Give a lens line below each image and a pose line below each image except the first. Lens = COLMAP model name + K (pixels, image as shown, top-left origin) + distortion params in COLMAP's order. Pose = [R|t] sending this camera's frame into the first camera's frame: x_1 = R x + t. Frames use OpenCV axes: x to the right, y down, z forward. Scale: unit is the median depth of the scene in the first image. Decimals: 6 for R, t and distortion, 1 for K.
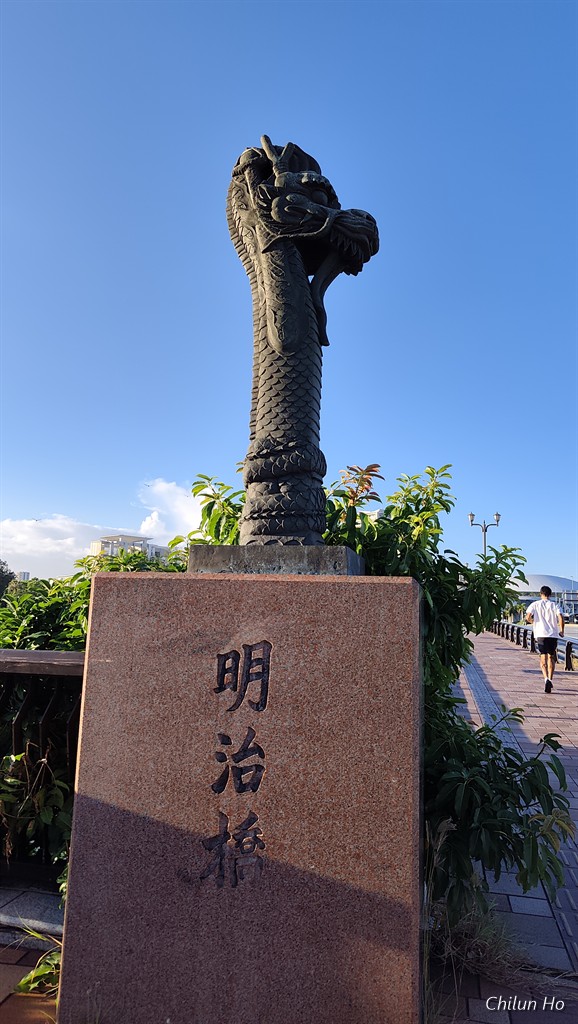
lens RADIAL K [[681.3, 0, 292.3], [0, 681.3, 504.8], [0, 0, 1]] dist [0.004006, -0.028932]
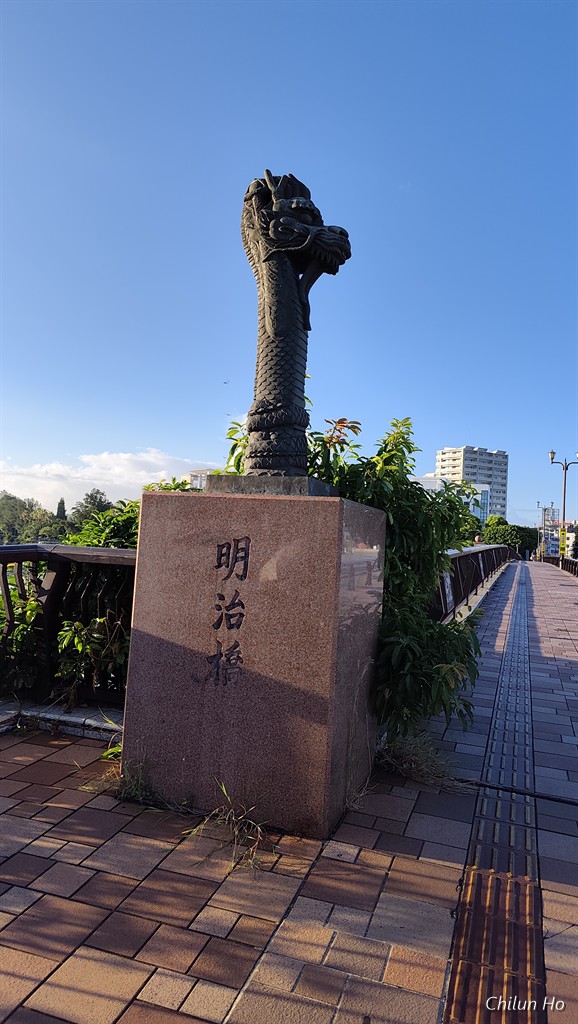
lens RADIAL K [[681.3, 0, 290.7], [0, 681.3, 513.9], [0, 0, 1]] dist [0.004006, -0.028932]
pose [[0.991325, 0.022201, -0.129542, 0.202335], [-0.008113, 0.994087, 0.108279, -0.016136], [0.131180, -0.106289, 0.985644, -0.399934]]
